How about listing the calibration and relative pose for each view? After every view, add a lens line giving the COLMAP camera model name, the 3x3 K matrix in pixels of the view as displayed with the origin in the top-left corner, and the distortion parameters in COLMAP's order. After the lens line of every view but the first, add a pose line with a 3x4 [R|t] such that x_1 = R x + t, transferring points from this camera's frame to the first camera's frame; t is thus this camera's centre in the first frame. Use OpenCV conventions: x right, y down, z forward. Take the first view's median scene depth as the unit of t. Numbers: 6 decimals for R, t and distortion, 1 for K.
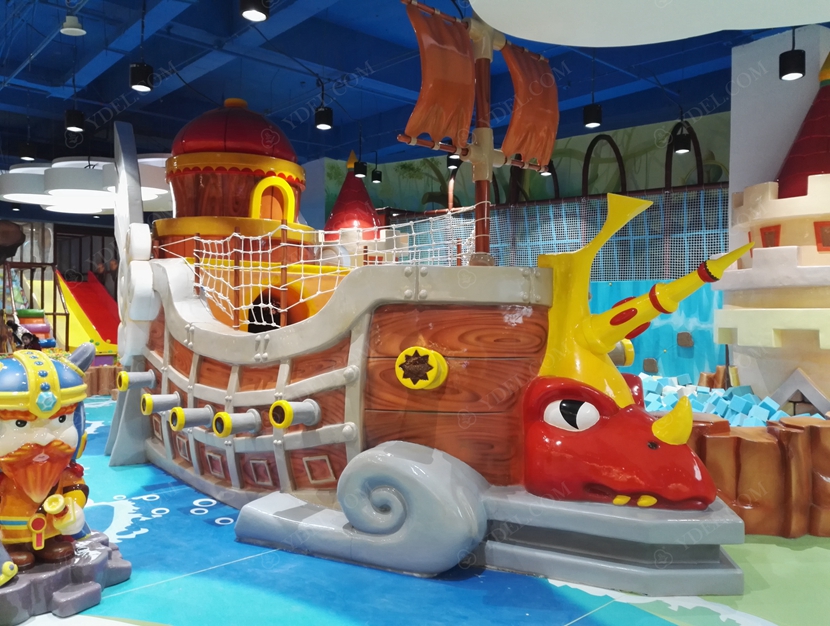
lens RADIAL K [[663.6, 0, 415.0], [0, 663.6, 313.0], [0, 0, 1]] dist [0.042100, -0.004209]
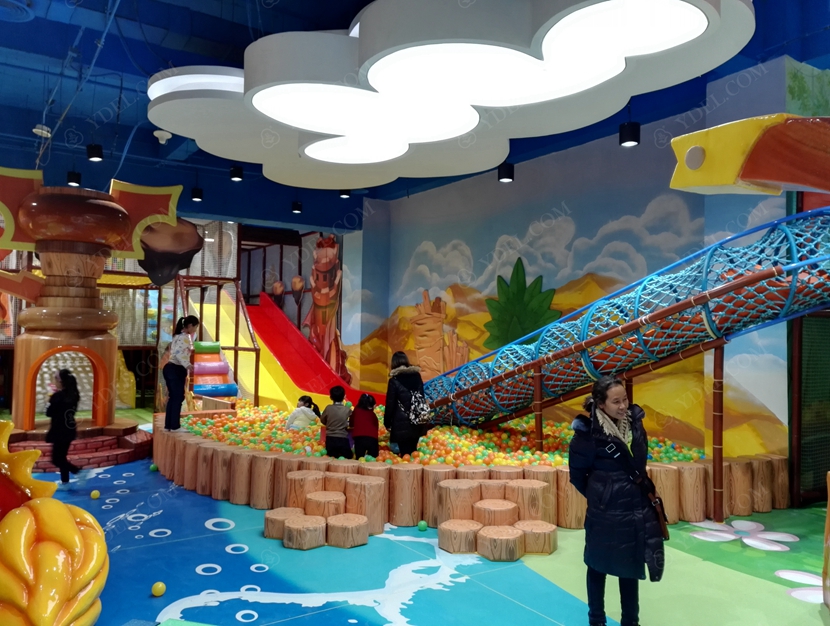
lens RADIAL K [[663.6, 0, 415.0], [0, 663.6, 313.0], [0, 0, 1]] dist [0.042100, -0.004209]
pose [[0.989334, 0.000527, -0.145665, -0.827154], [-0.006528, 0.999149, -0.040721, -0.030845], [0.145520, 0.041238, 0.988496, 1.094252]]
